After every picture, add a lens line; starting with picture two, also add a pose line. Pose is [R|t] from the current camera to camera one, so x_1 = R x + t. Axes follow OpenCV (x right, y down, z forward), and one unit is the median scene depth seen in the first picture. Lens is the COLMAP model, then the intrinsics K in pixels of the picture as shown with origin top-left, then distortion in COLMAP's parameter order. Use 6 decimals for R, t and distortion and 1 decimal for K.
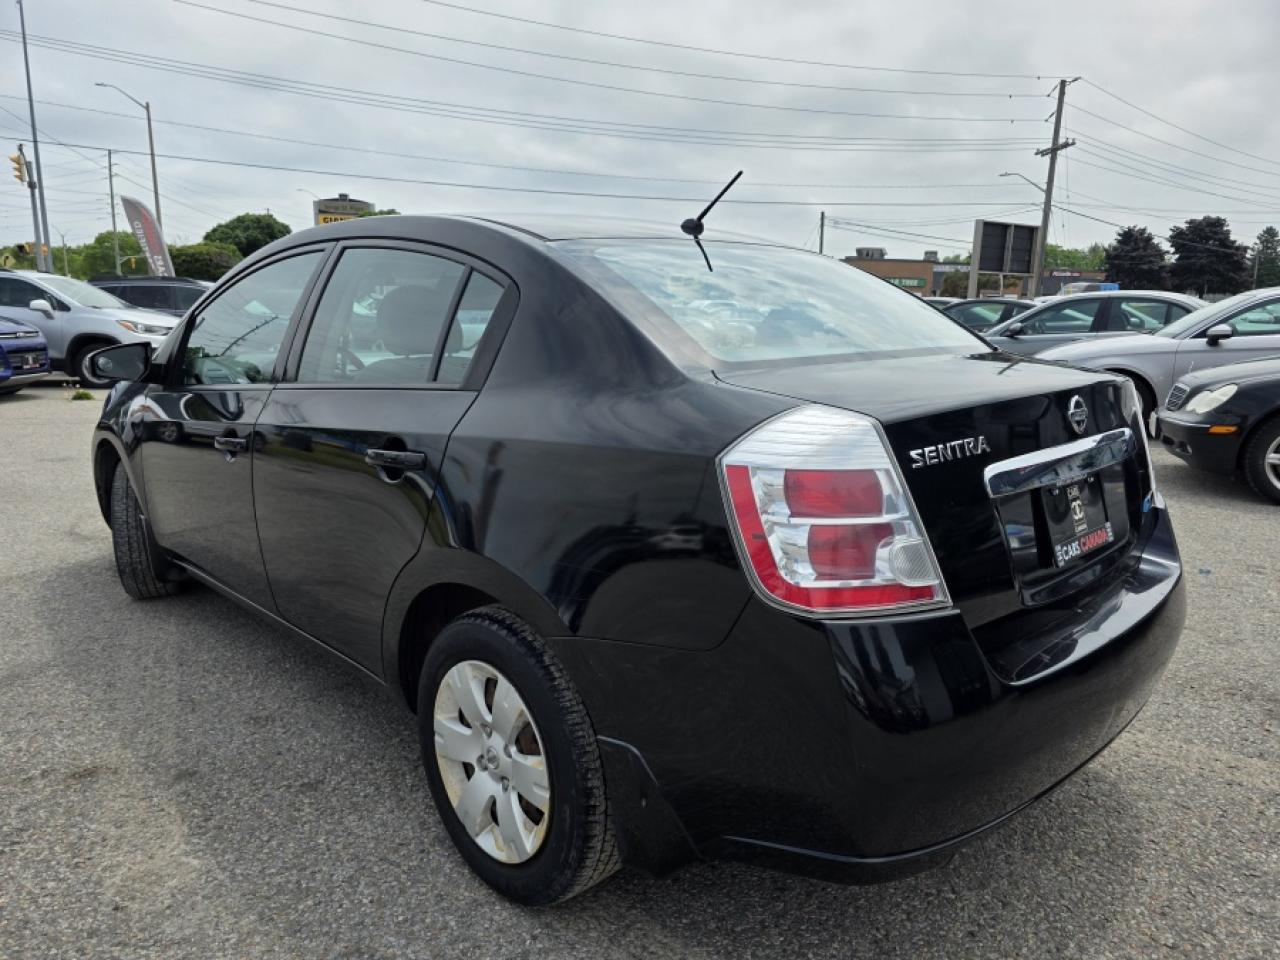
lens RADIAL K [[869.0, 0, 651.1], [0, 869.0, 484.5], [0, 0, 1]] dist [0.057478, -0.055887]
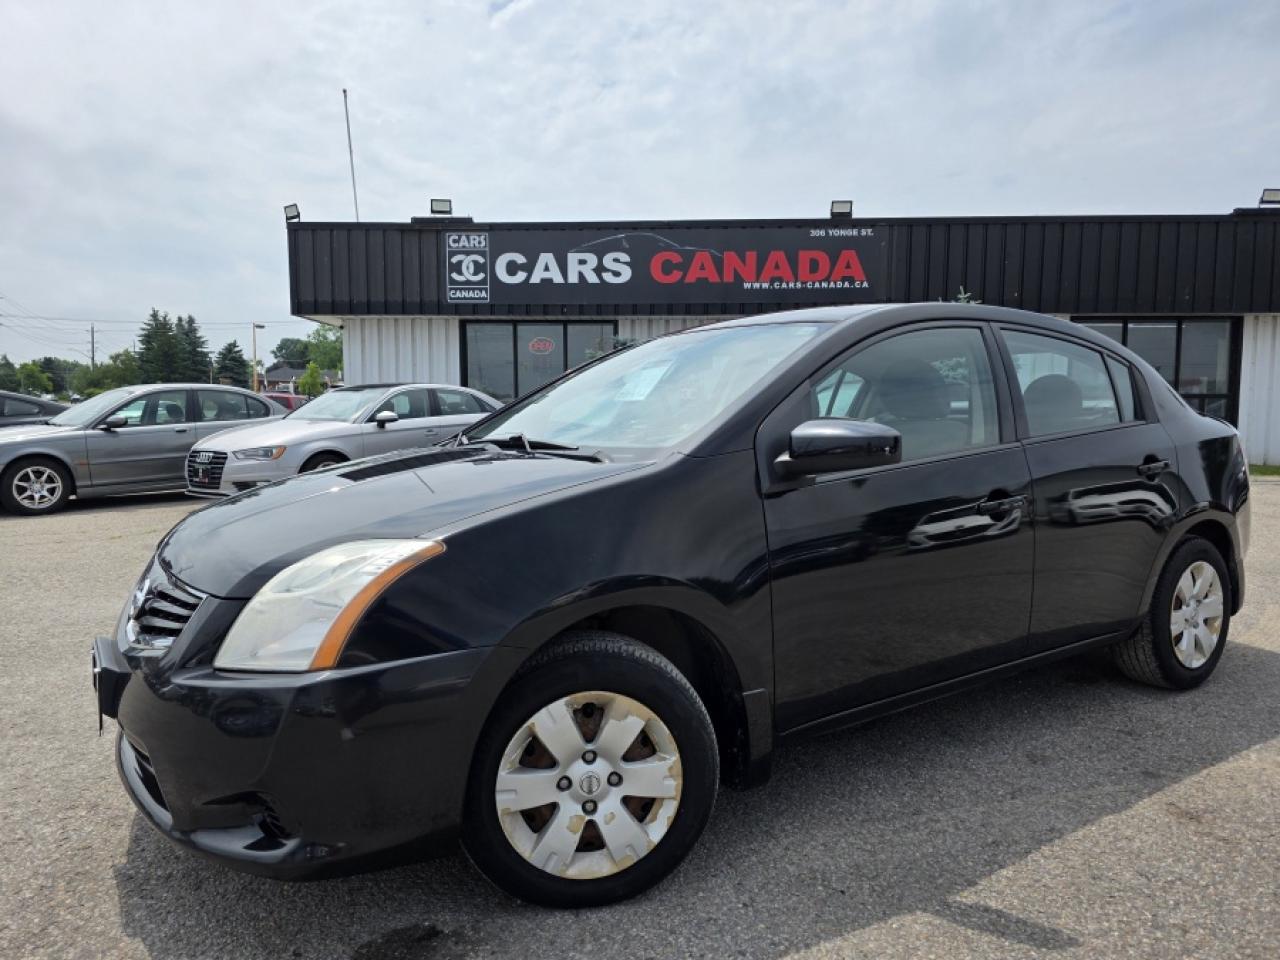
lens RADIAL K [[869.0, 0, 627.5], [0, 869.0, 485.8], [0, 0, 1]] dist [0.057478, -0.055887]
pose [[0.182270, -0.088396, 0.979267, -0.194507], [0.195646, 0.979296, 0.051983, -0.025687], [-0.963587, 0.182114, 0.195791, 0.152363]]
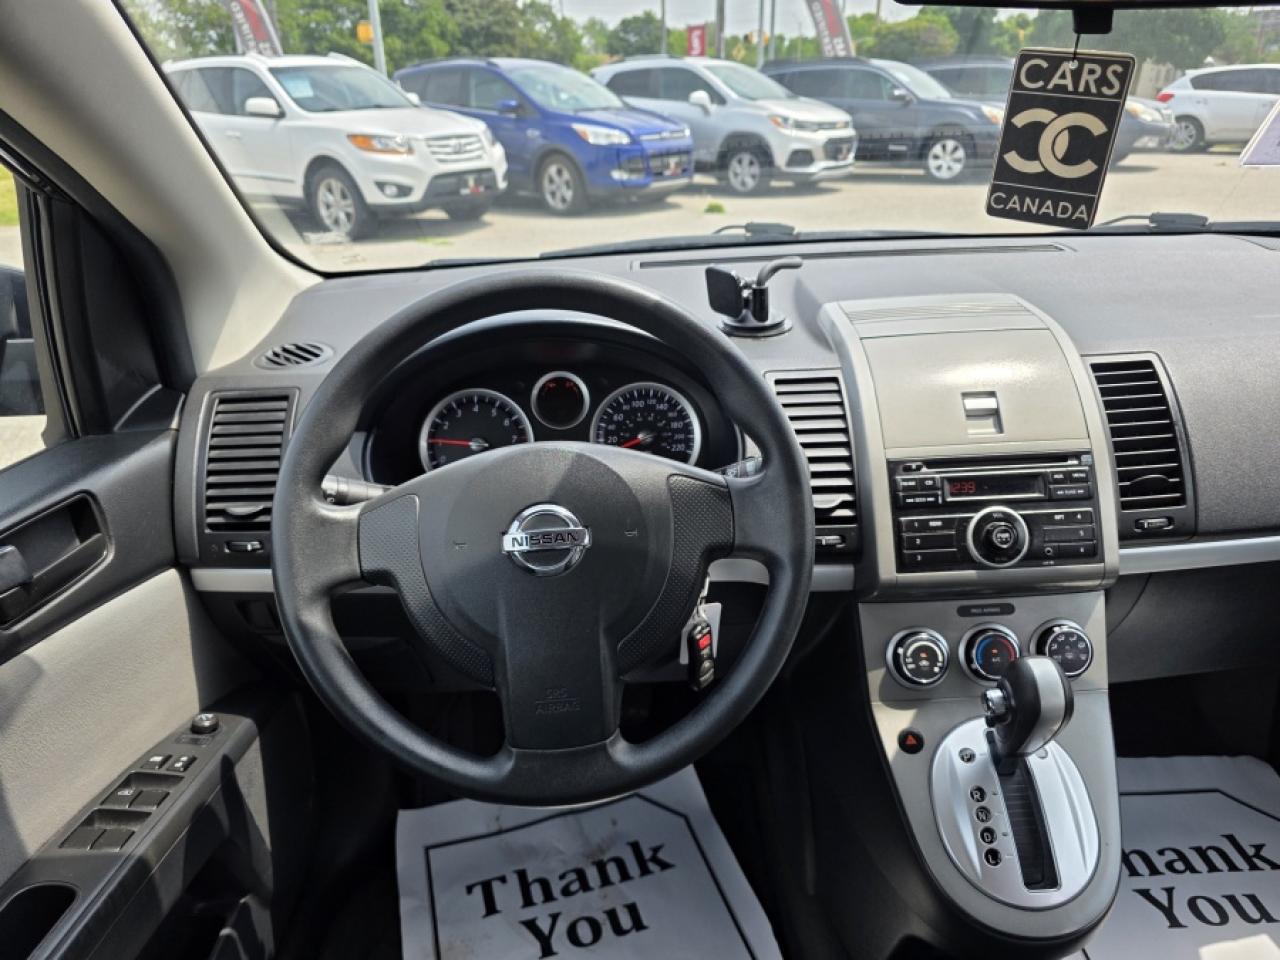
lens RADIAL K [[869.0, 0, 666.6], [0, 869.0, 495.9], [0, 0, 1]] dist [0.057478, -0.055887]
pose [[0.752788, 0.249095, -0.609312, -0.036835], [-0.101502, 0.958492, 0.266442, -0.026832], [0.650390, -0.138728, 0.746825, 0.137736]]
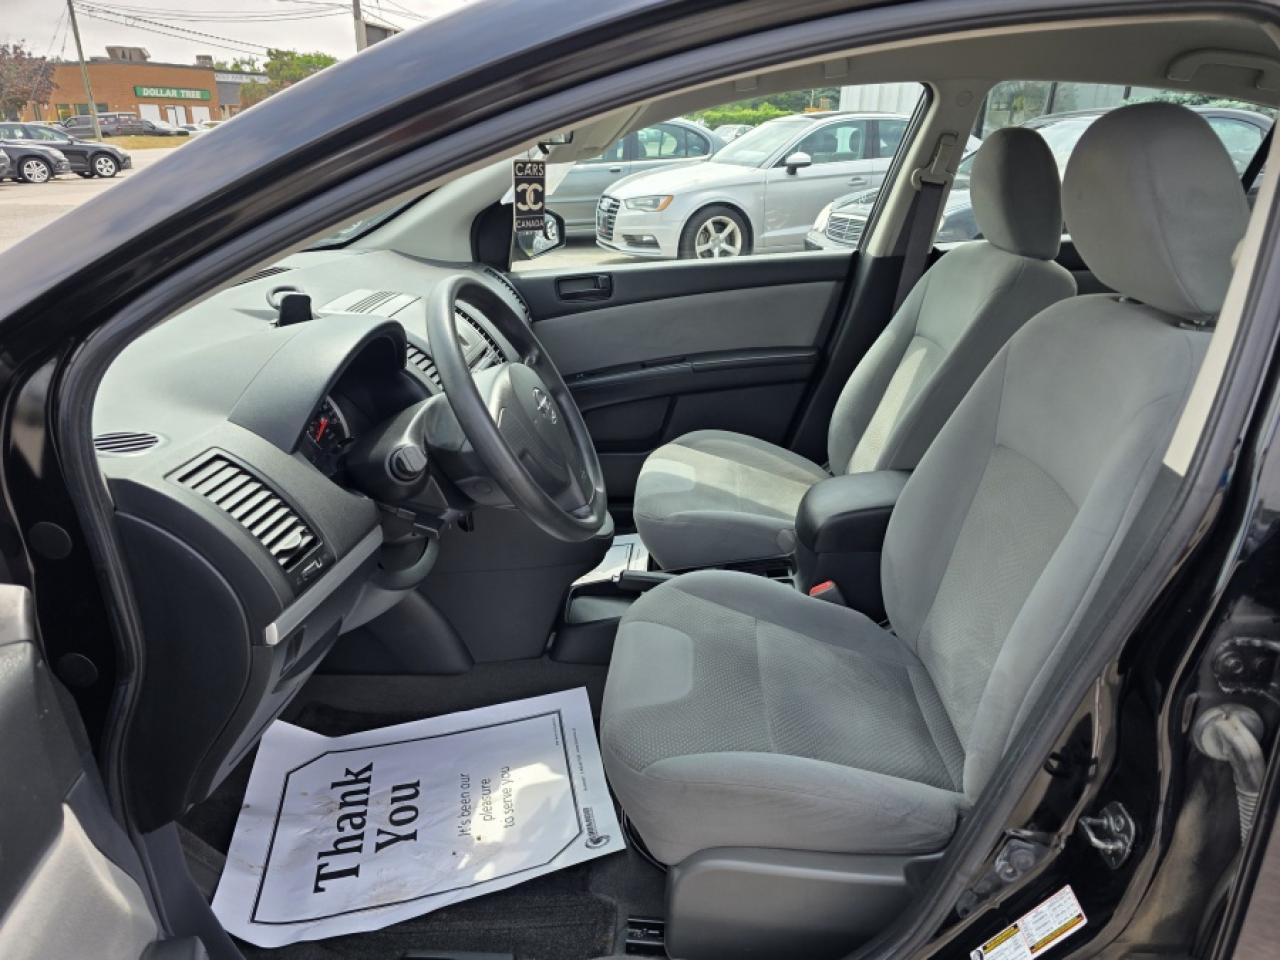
lens RADIAL K [[869.0, 0, 658.1], [0, 869.0, 495.3], [0, 0, 1]] dist [0.057478, -0.055887]
pose [[0.724526, -0.263821, 0.636757, -0.086924], [0.133231, 0.960028, 0.246163, -0.024599], [-0.676248, -0.093515, 0.730715, 0.111225]]
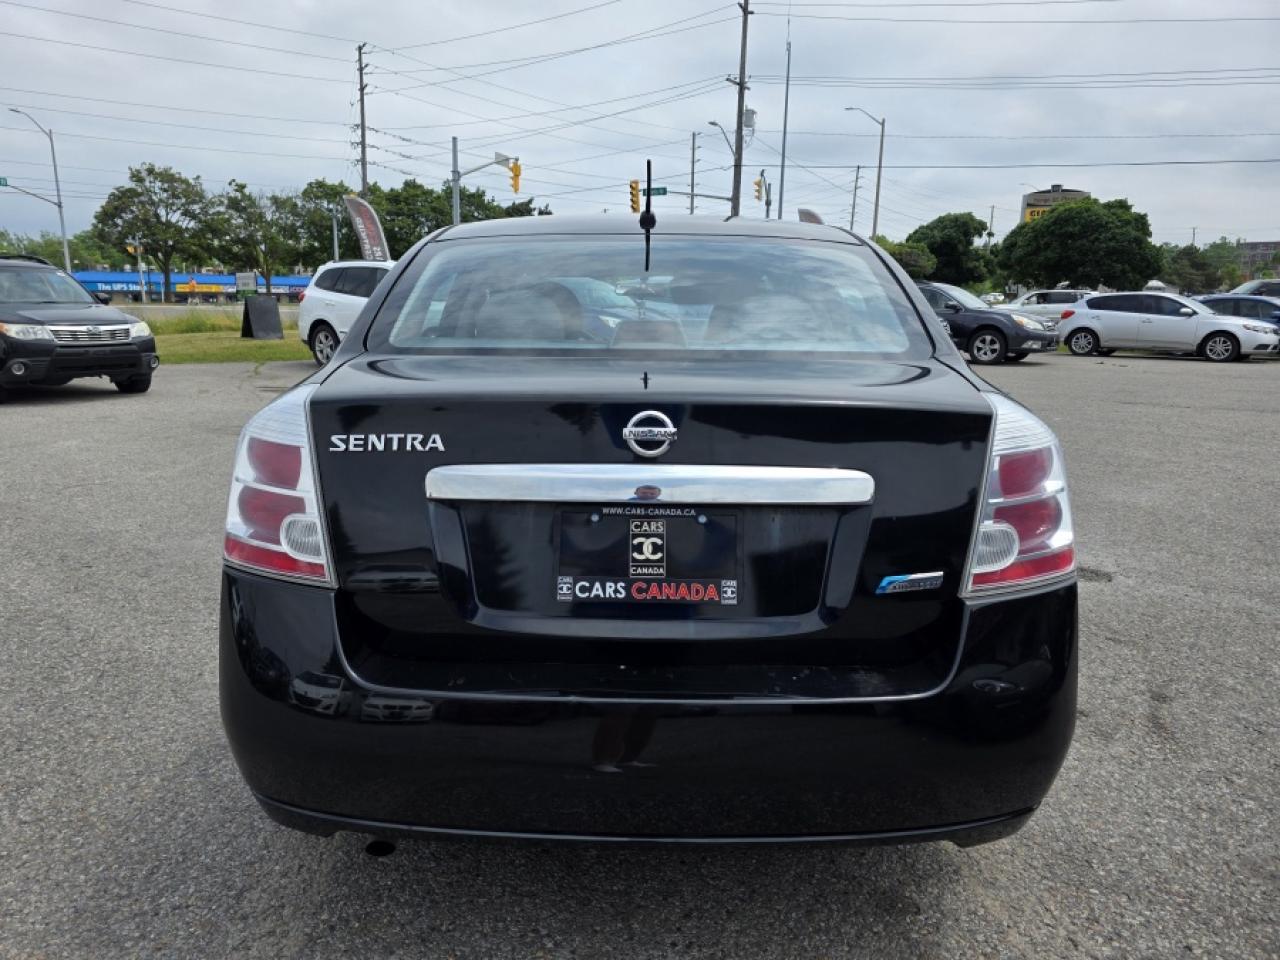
lens RADIAL K [[869.0, 0, 645.4], [0, 869.0, 486.1], [0, 0, 1]] dist [0.057478, -0.055887]
pose [[0.706883, 0.150431, -0.691149, 0.095981], [-0.146457, 0.987076, 0.065050, -0.007509], [0.692002, 0.055241, 0.719779, 0.037864]]
